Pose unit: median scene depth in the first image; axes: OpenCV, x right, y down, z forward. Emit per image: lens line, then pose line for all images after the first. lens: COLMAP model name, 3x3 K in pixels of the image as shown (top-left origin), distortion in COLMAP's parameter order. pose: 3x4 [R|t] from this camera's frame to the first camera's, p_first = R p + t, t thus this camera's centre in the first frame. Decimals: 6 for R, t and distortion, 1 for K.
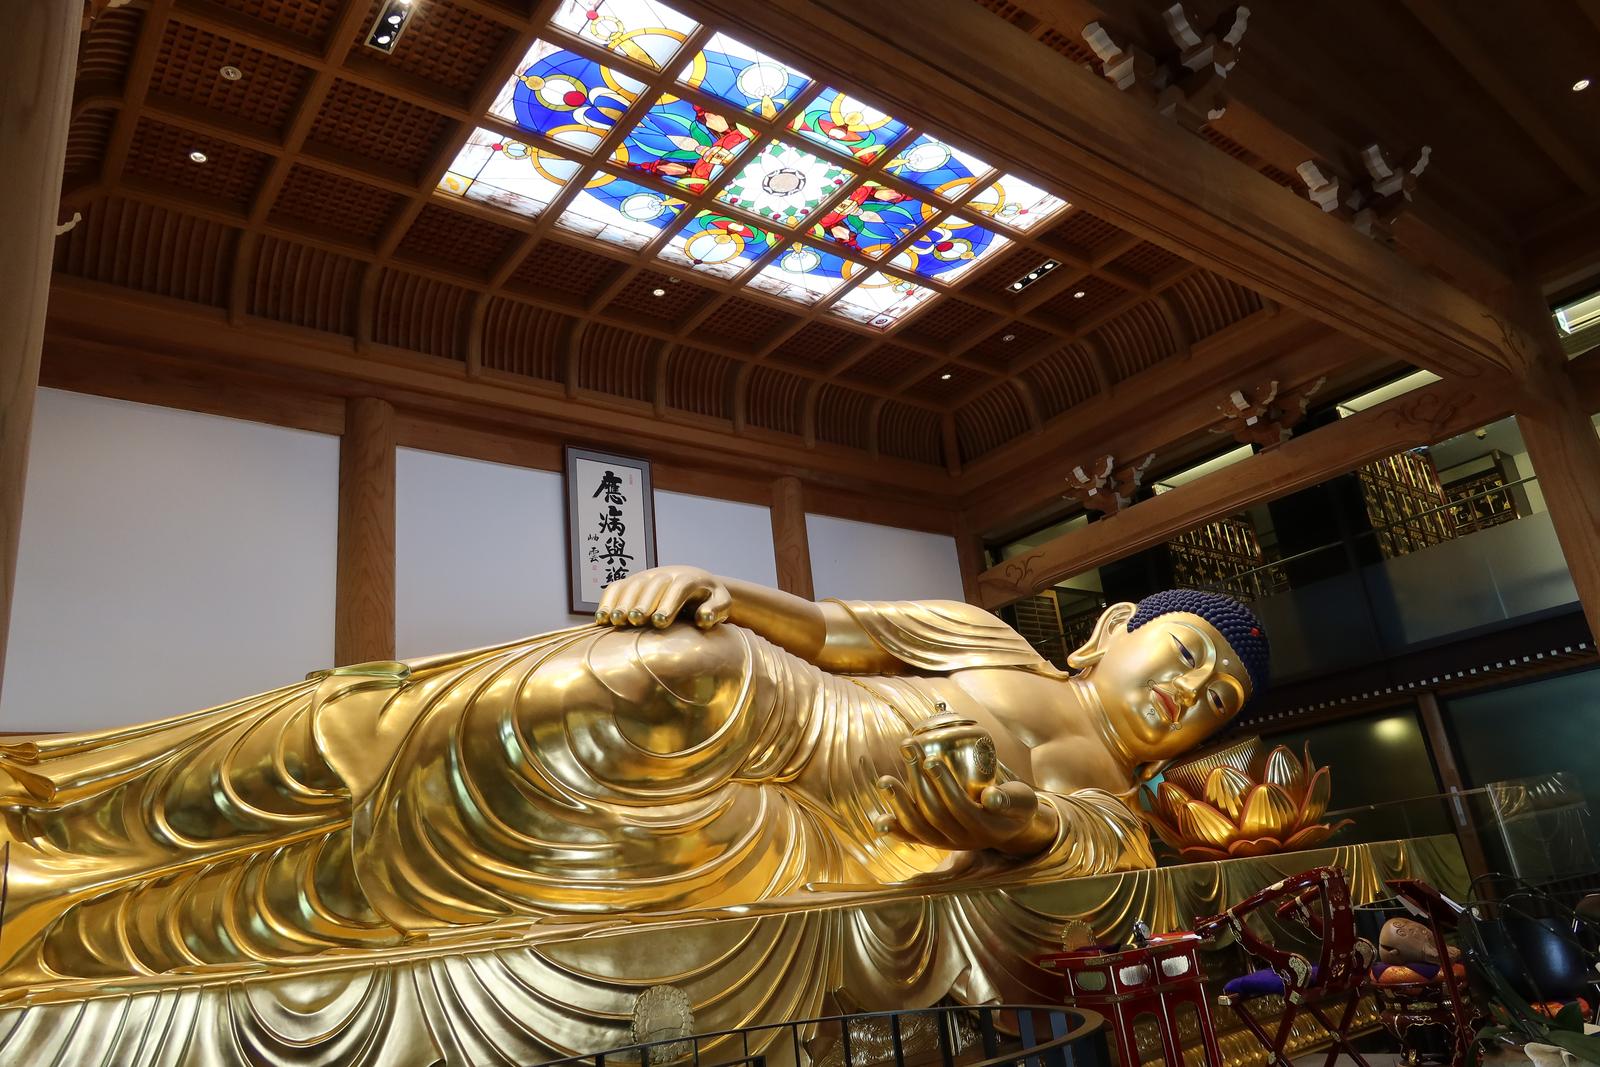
lens RADIAL K [[1088.9, 0, 801.9], [0, 1088.9, 526.6], [0, 0, 1]] dist [-0.000887, 0.001136]
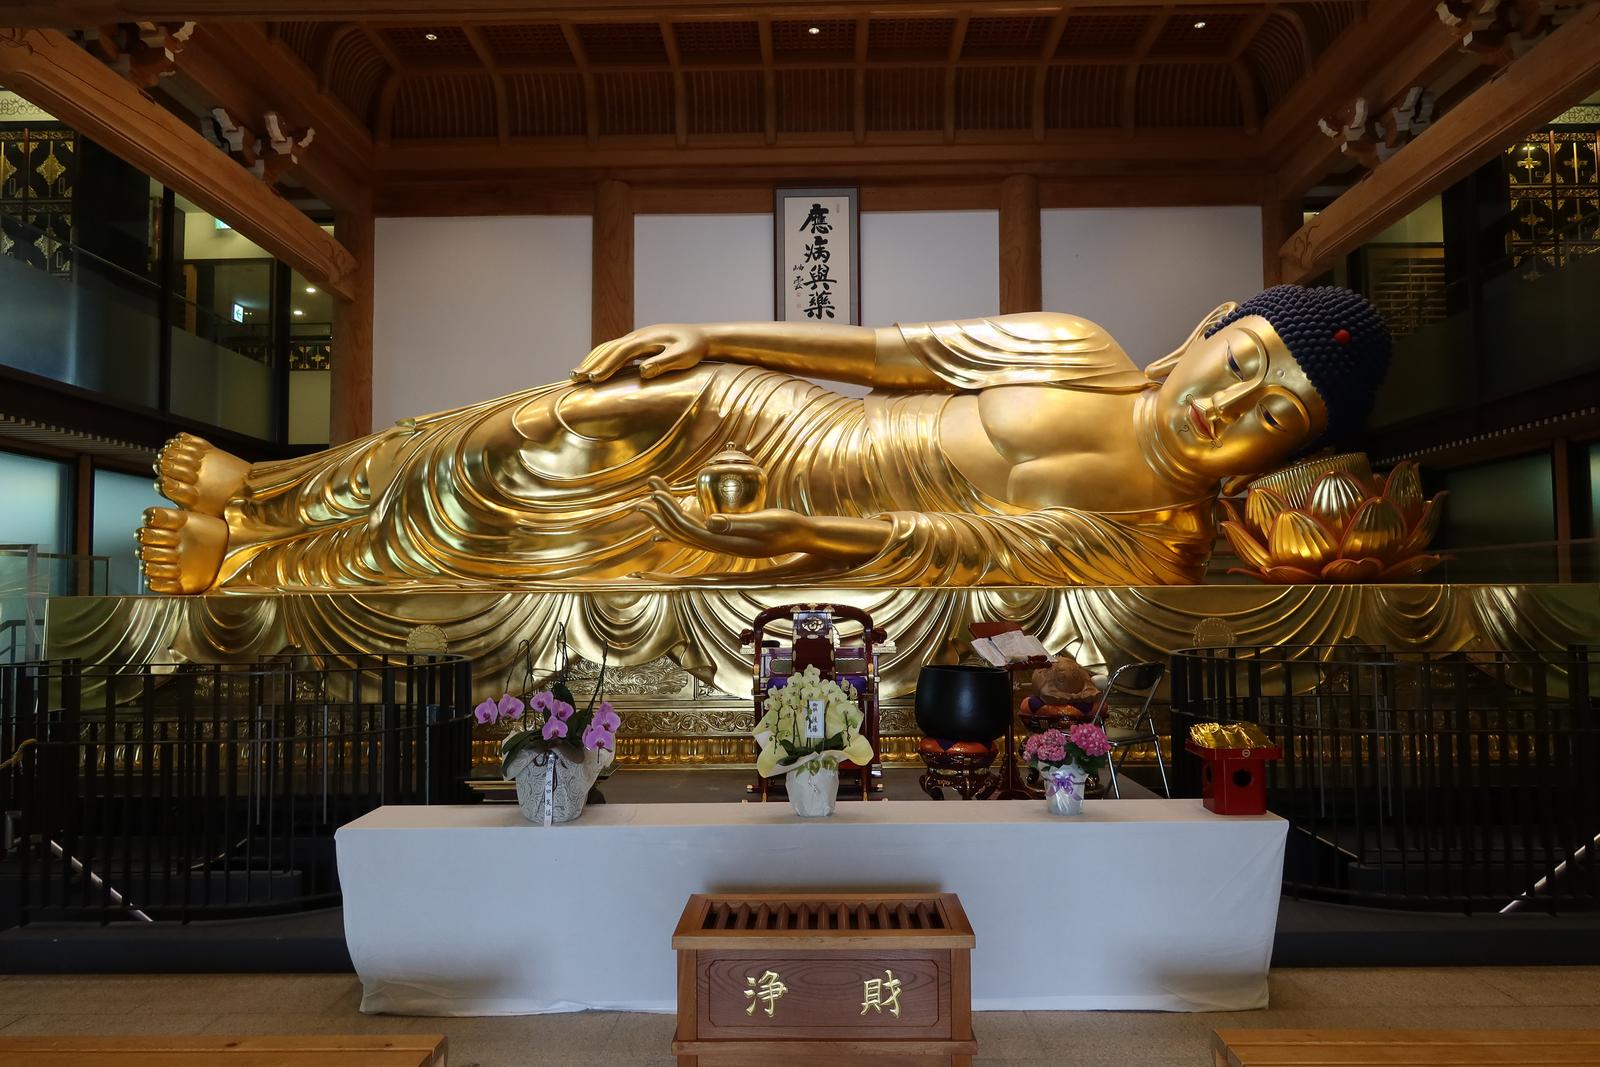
lens RADIAL K [[1088.9, 0, 804.1], [0, 1088.9, 534.5], [0, 0, 1]] dist [-0.000887, 0.001136]
pose [[0.771362, 0.077944, -0.631605, 0.566279], [0.133314, 0.950660, 0.280129, -0.043680], [0.622276, -0.300283, 0.722912, 0.070007]]
